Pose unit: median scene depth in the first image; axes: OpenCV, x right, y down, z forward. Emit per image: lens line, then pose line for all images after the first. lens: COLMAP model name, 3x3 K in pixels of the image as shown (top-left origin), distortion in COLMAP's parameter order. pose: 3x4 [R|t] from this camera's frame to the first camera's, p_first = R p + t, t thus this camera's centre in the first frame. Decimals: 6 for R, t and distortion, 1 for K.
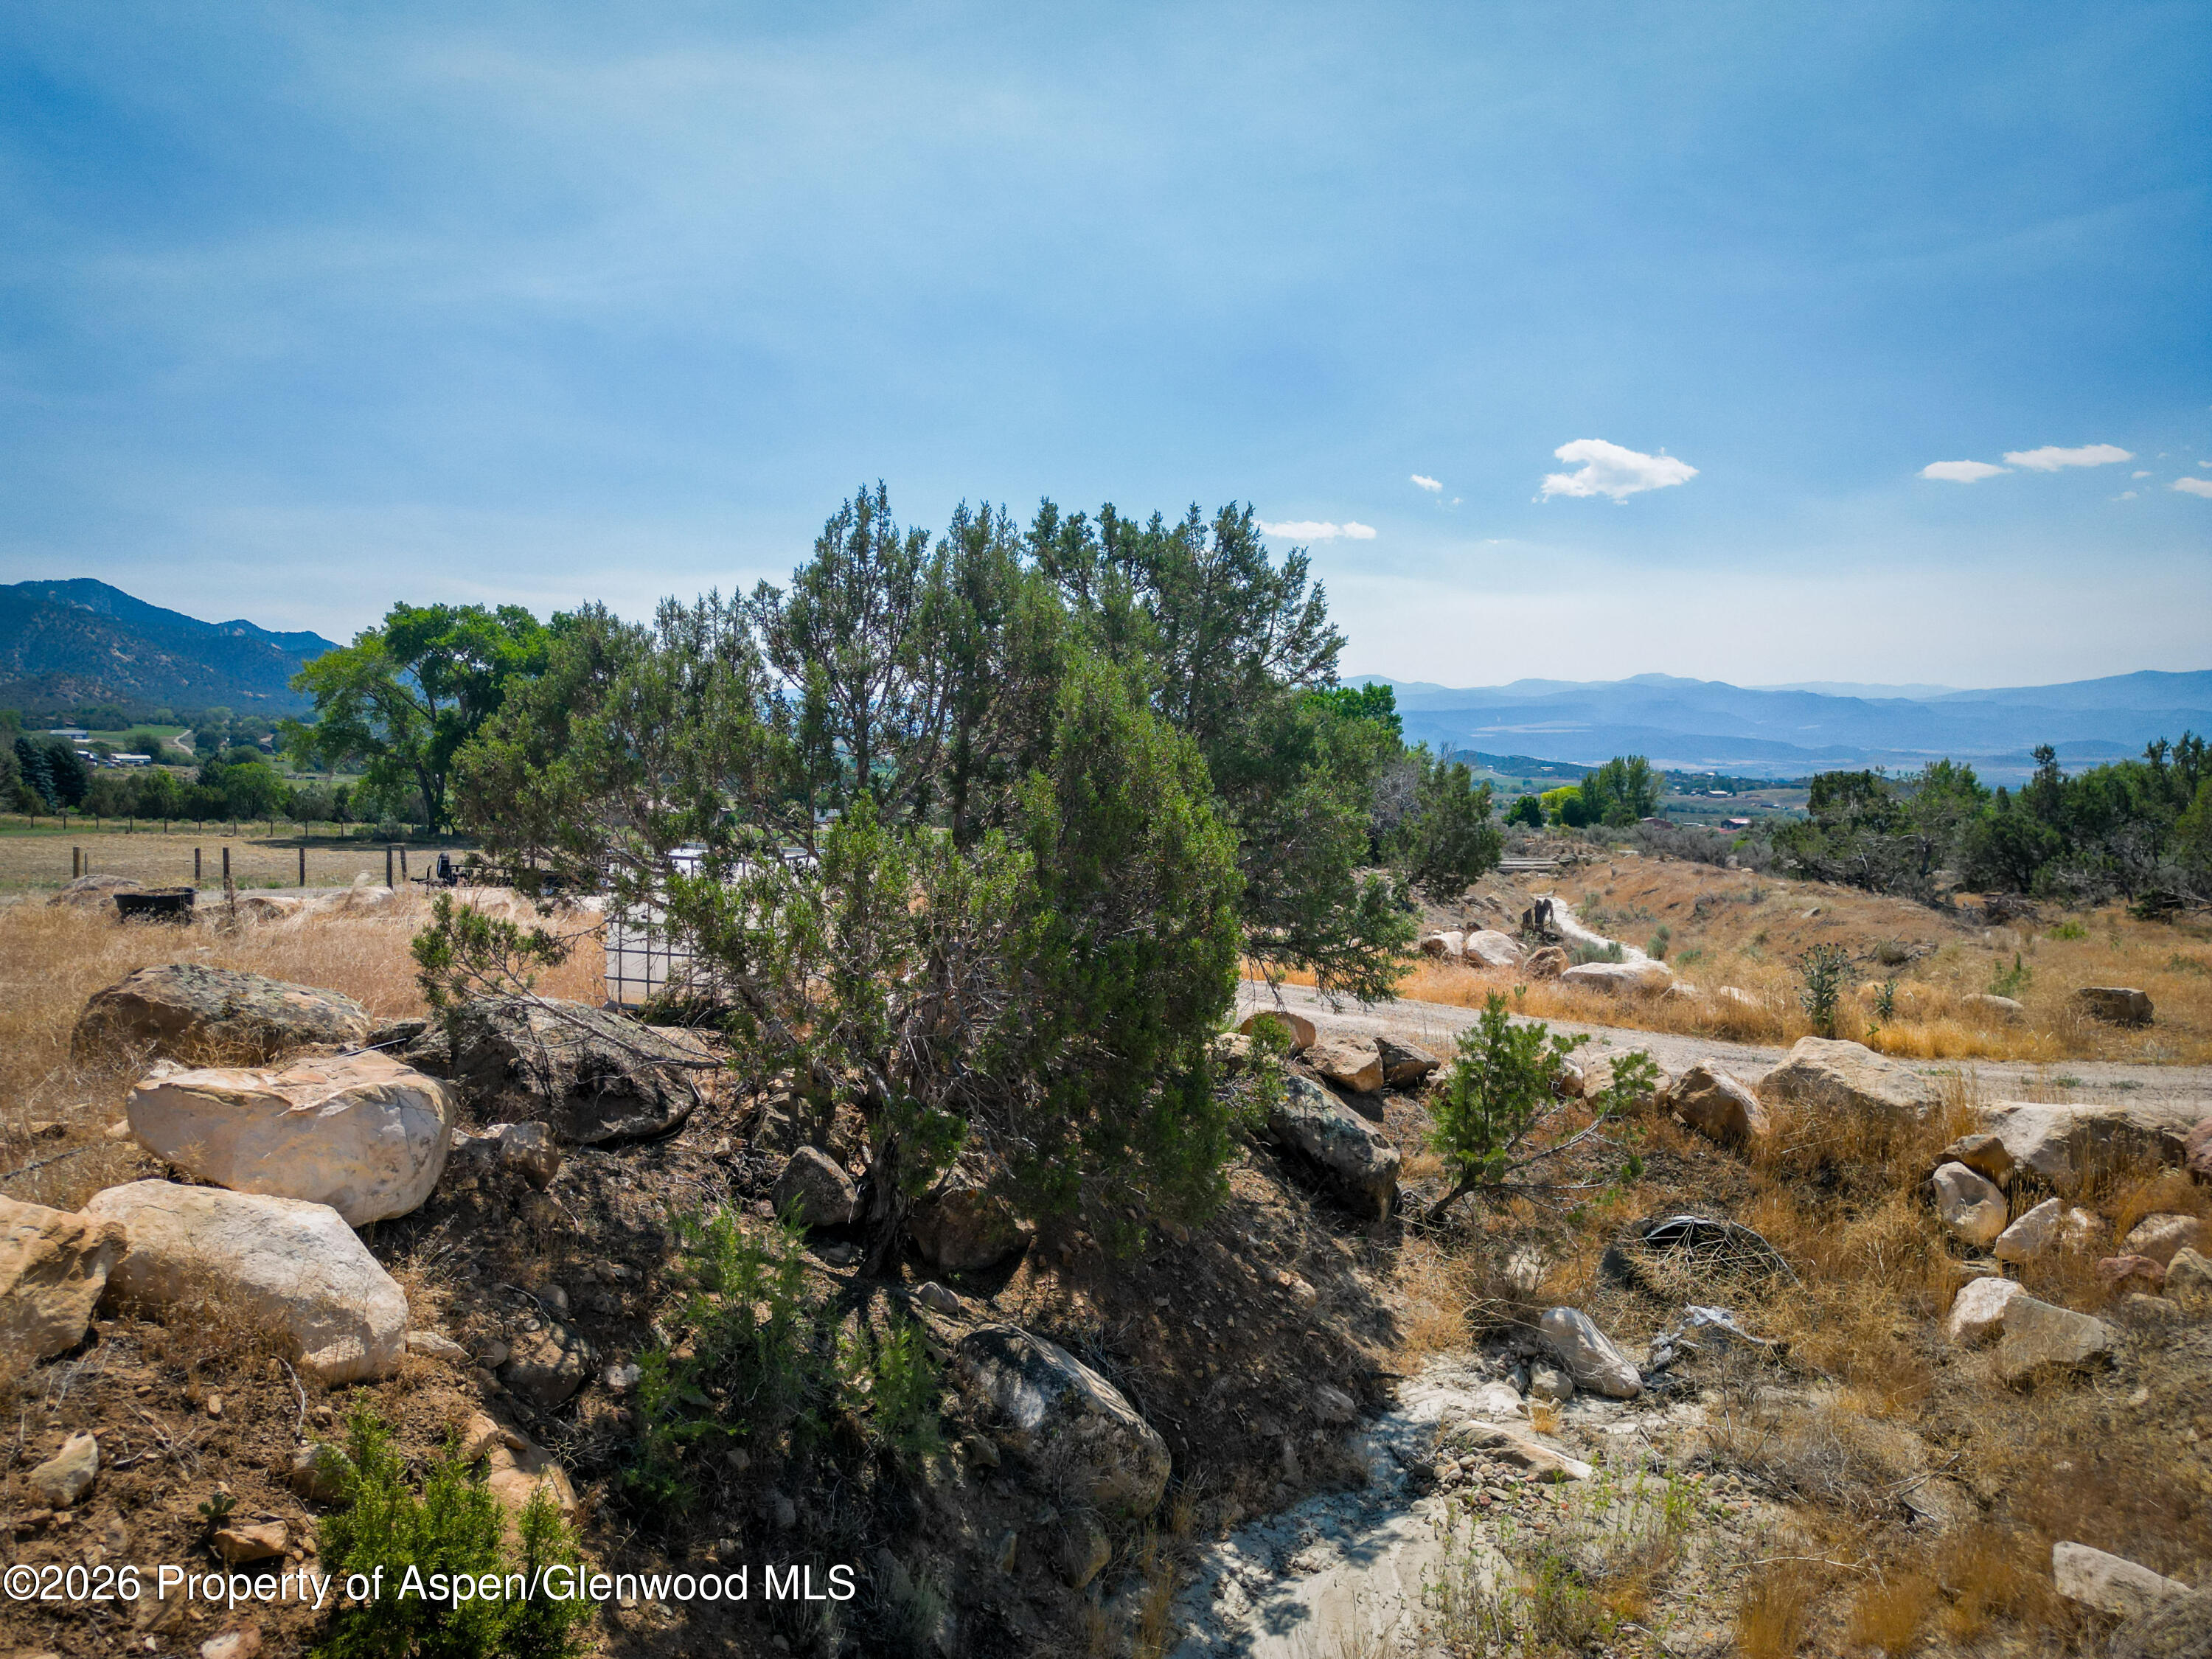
lens RADIAL K [[1567.3, 0, 1129.4], [0, 1567.3, 885.1], [0, 0, 1]] dist [0.070347, -0.063090]
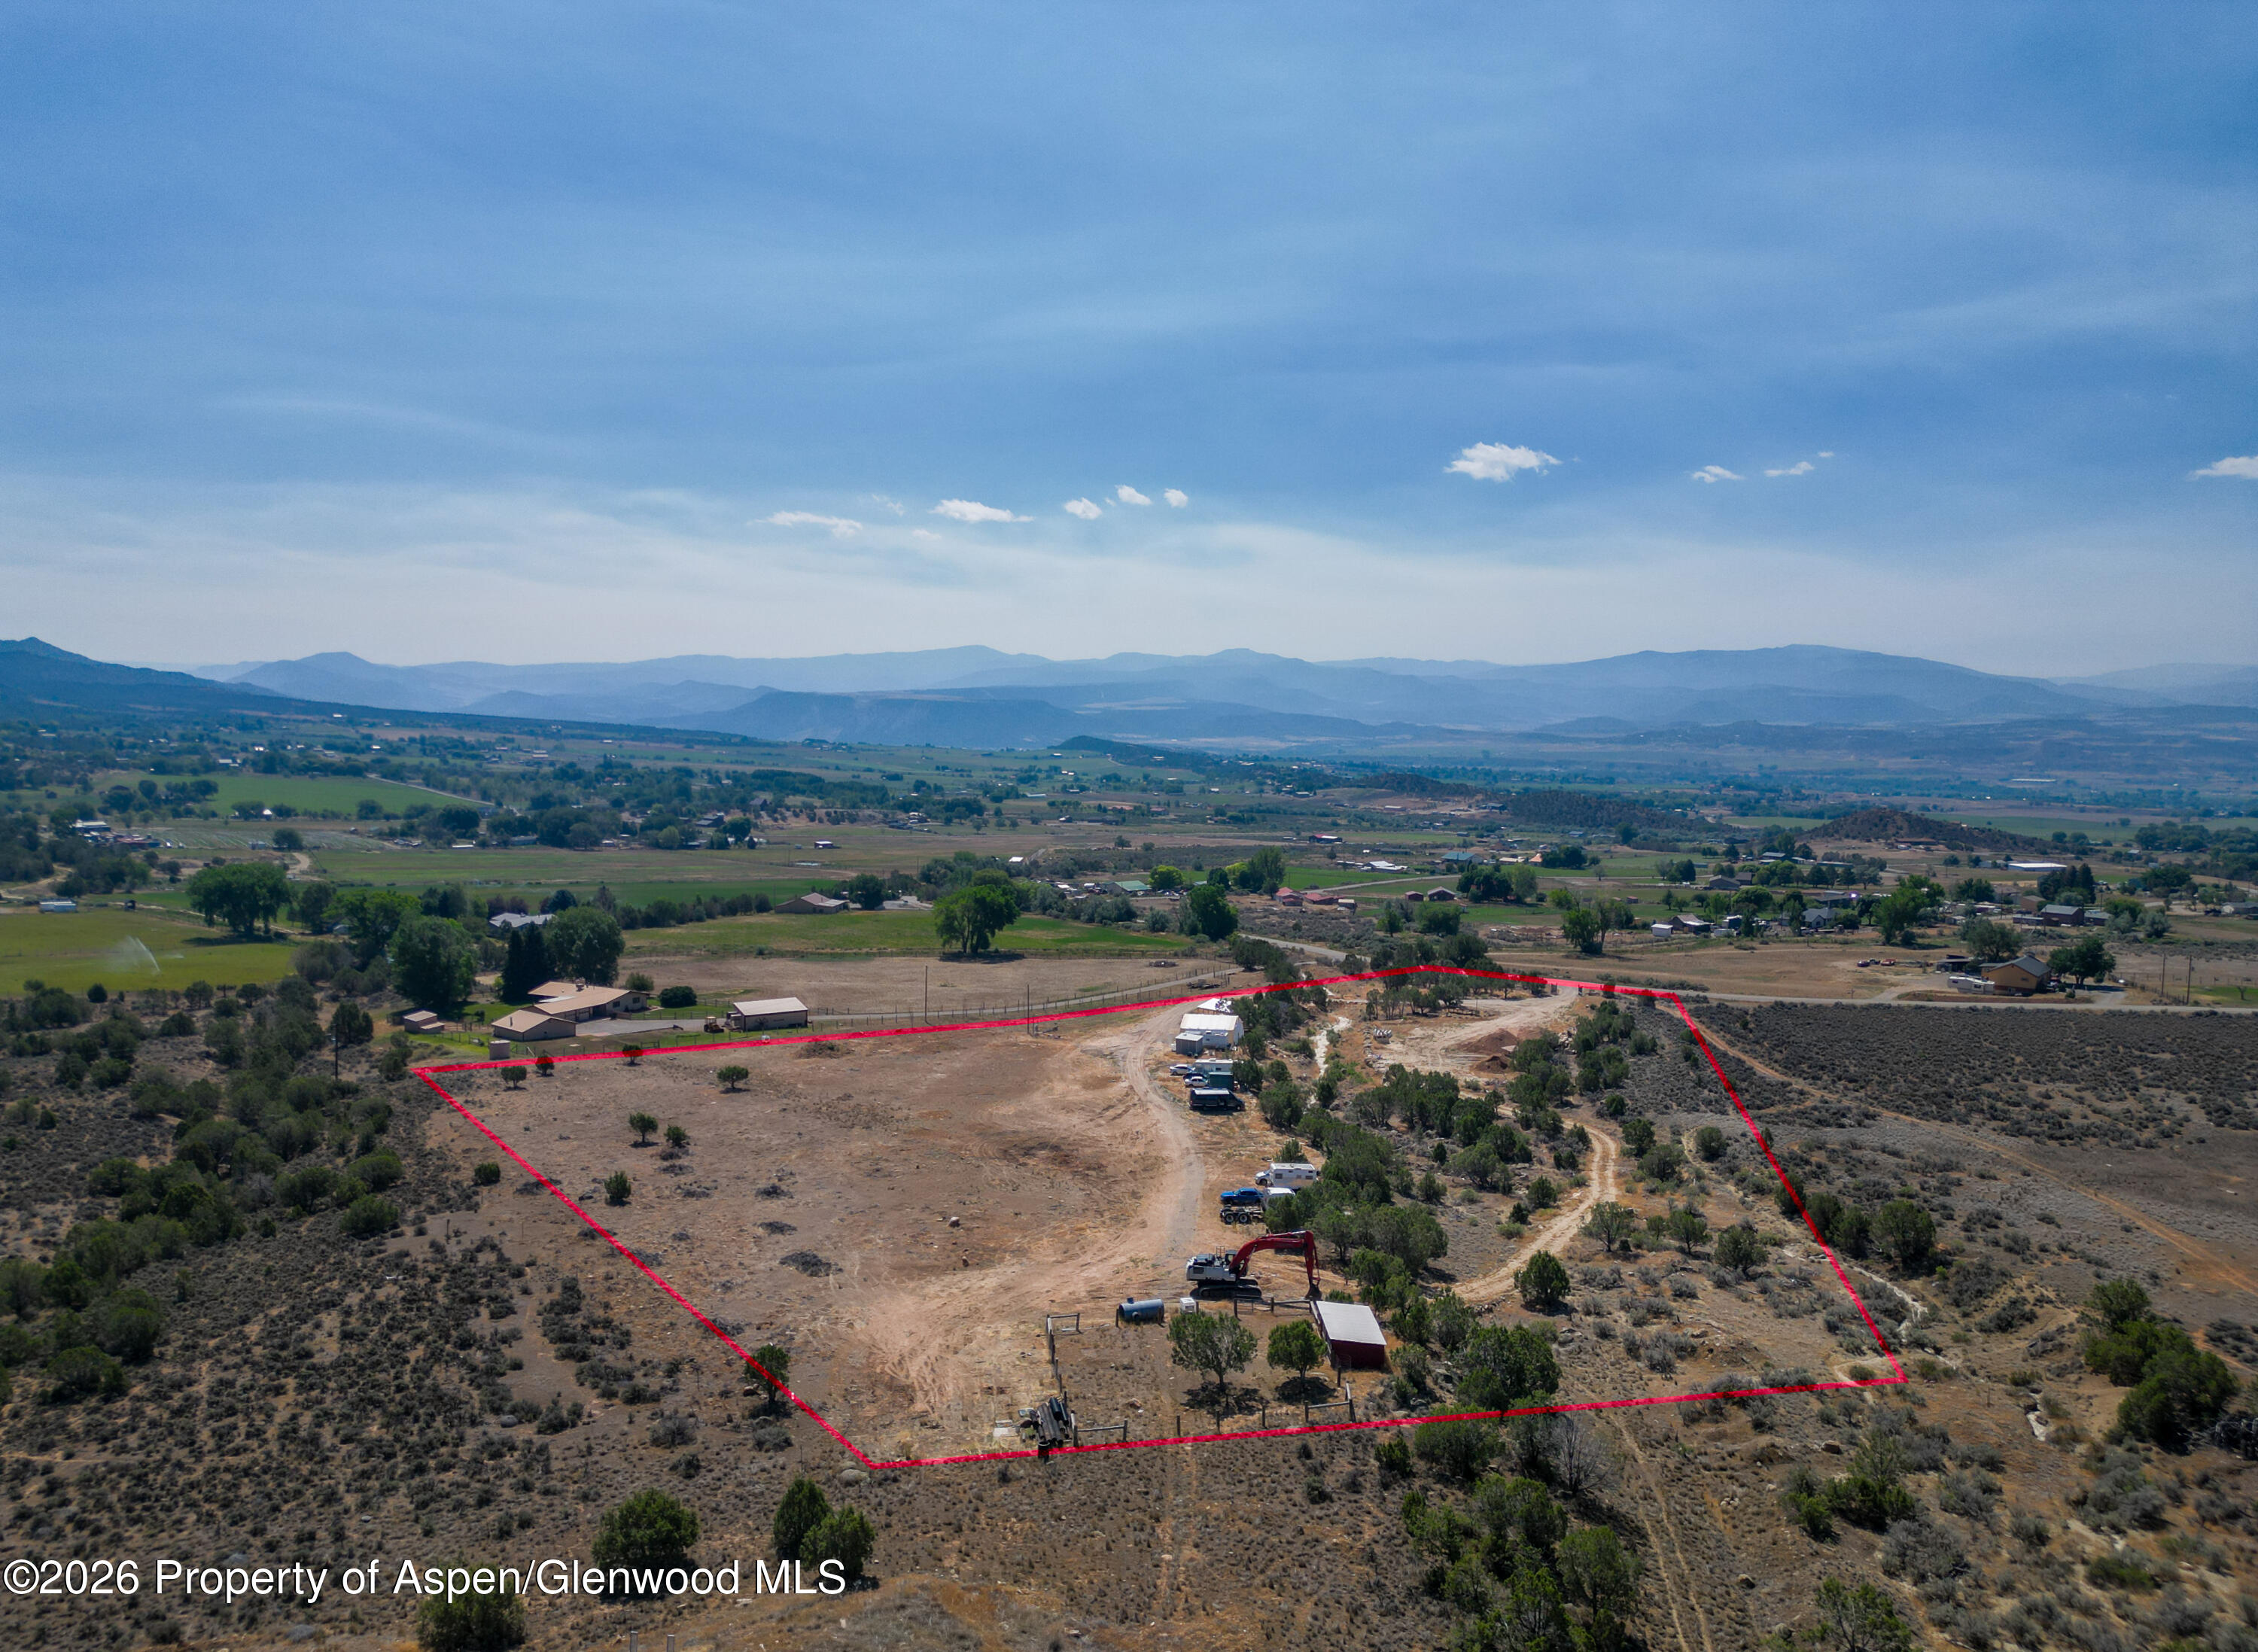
lens RADIAL K [[1595.6, 0, 1121.5], [0, 1595.6, 847.2], [0, 0, 1]] dist [0.062151, -0.047279]
pose [[0.969991, -0.022509, 0.242096, -0.035457], [0.023377, 0.999726, -0.000711, -0.009411], [-0.242013, 0.006349, 0.970252, -0.091221]]
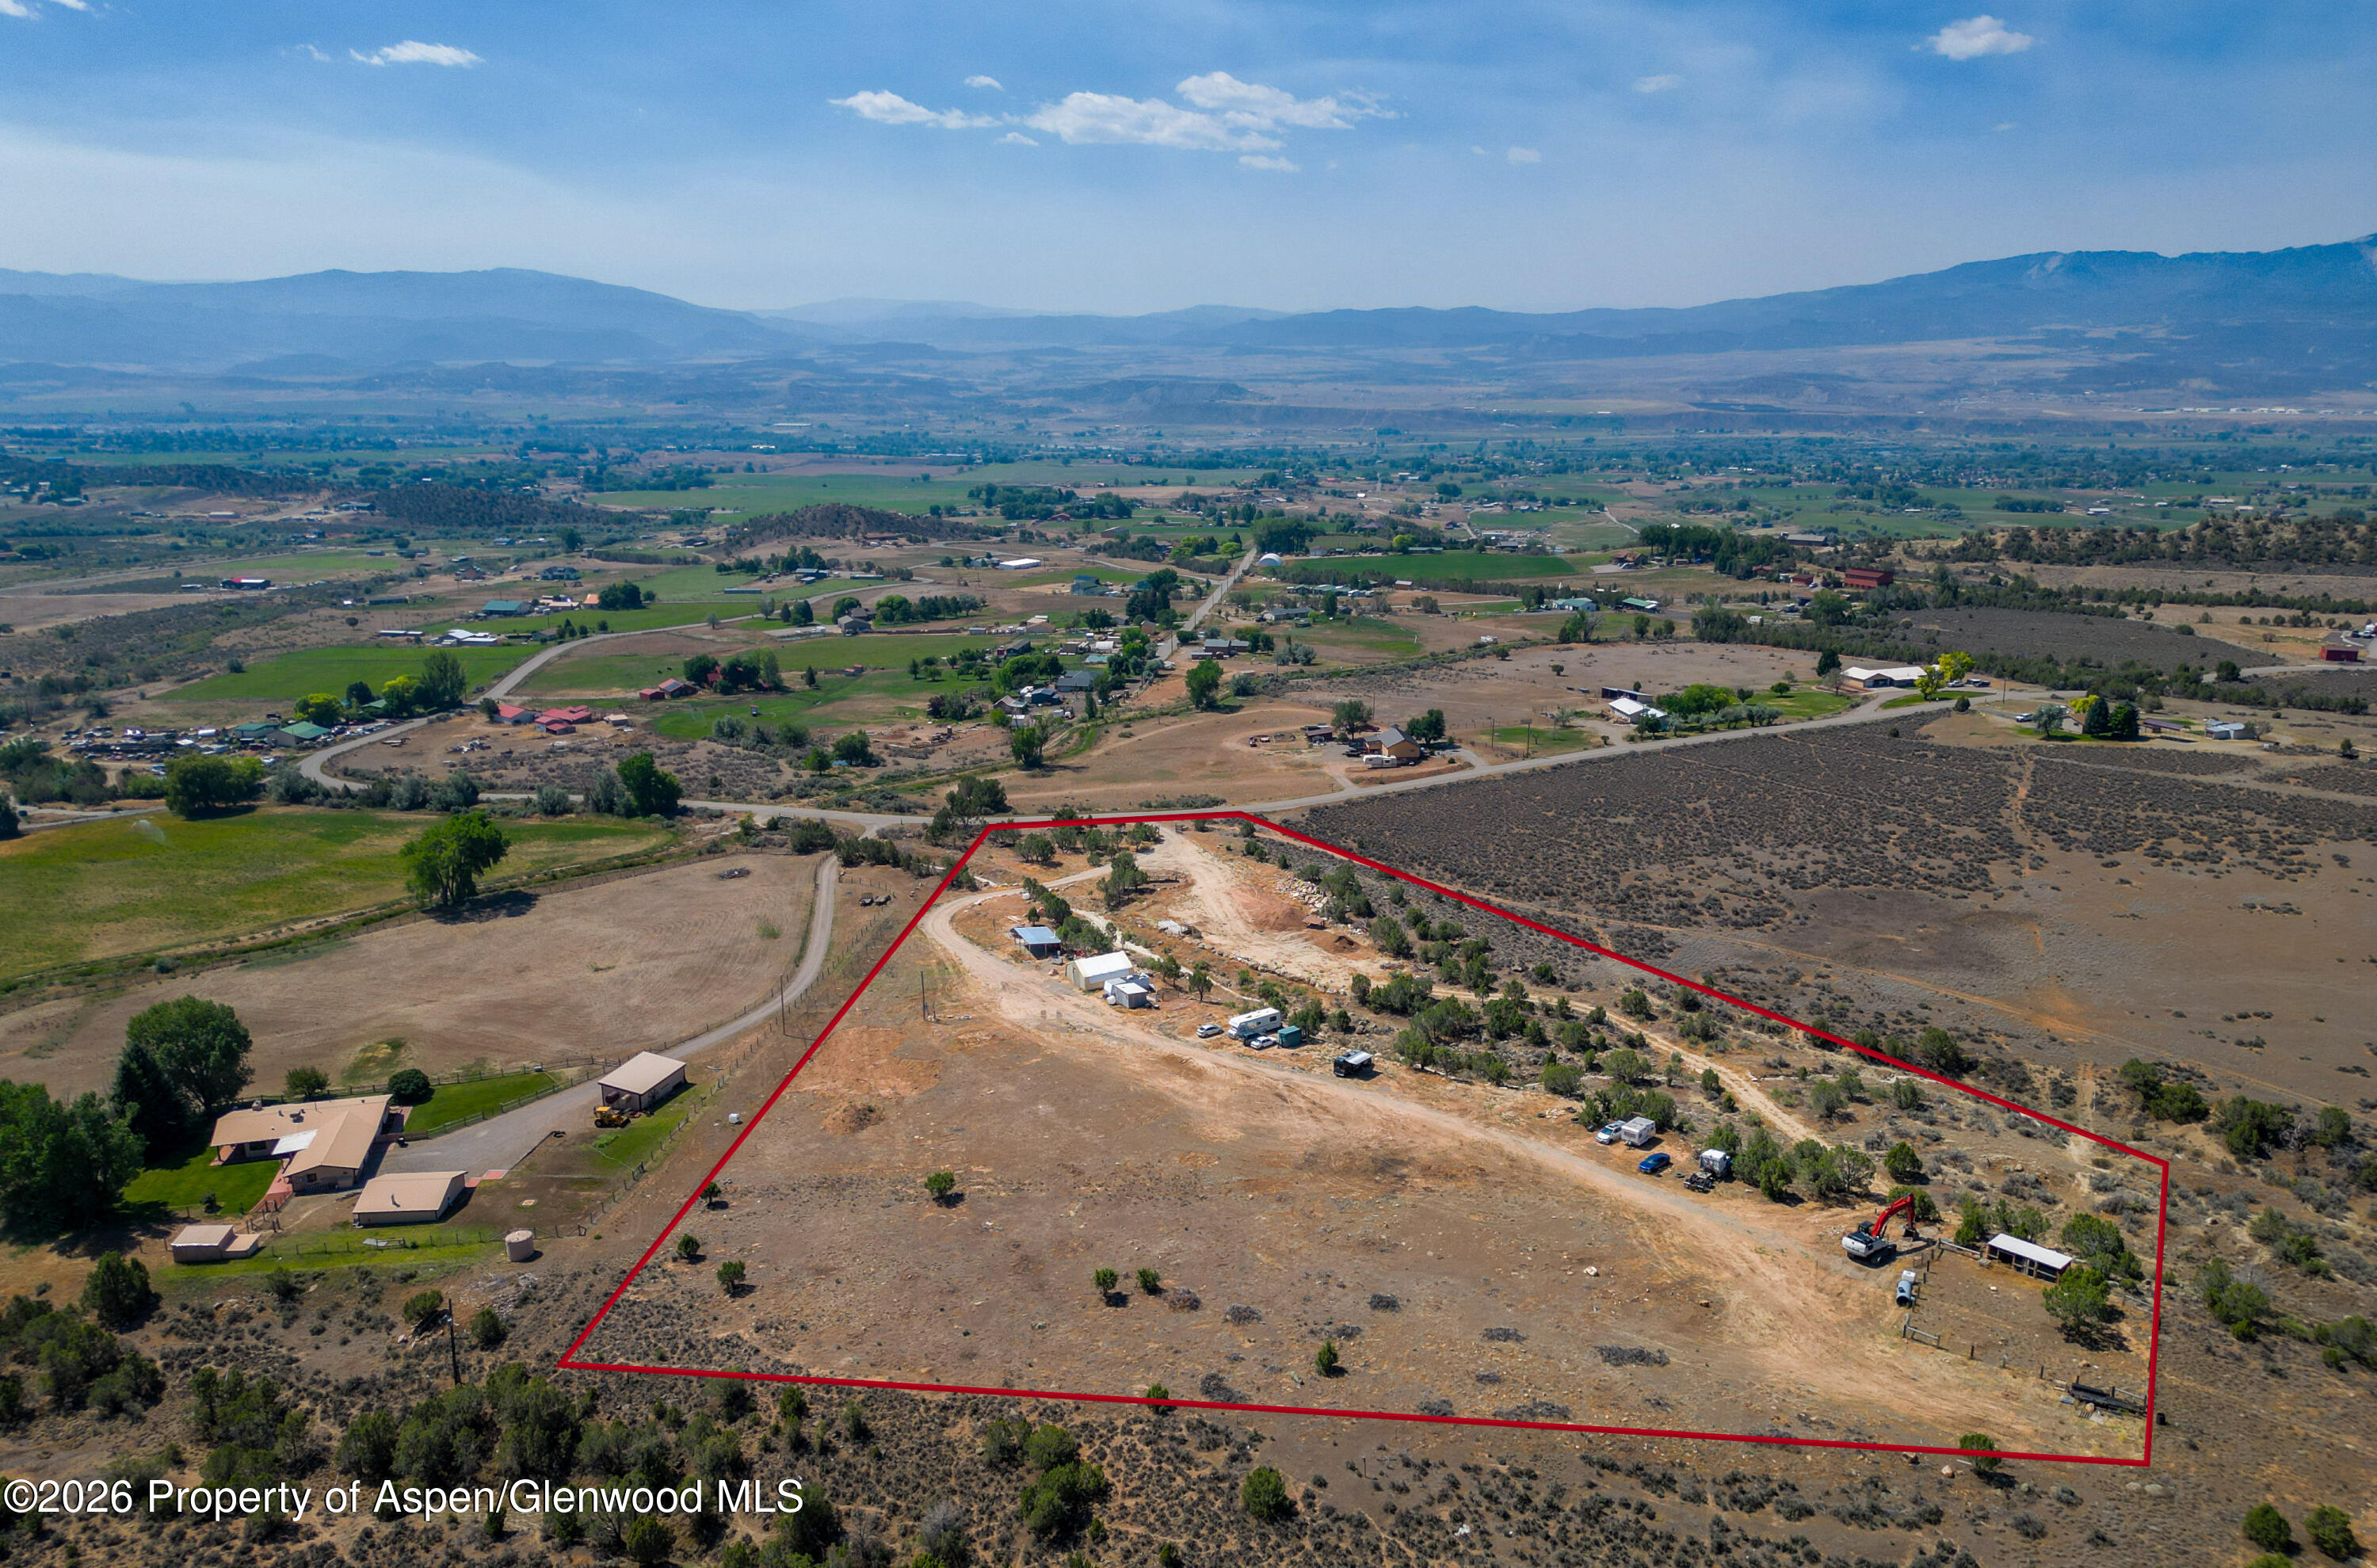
lens RADIAL K [[1686.1, 0, 1185.0], [0, 1686.1, 793.0], [0, 0, 1]] dist [0.072816, -0.065311]
pose [[0.526370, -0.226412, 0.819556, -0.081481], [0.081047, 0.972865, 0.216712, -0.028722], [-0.846384, -0.047649, 0.530438, -0.062233]]
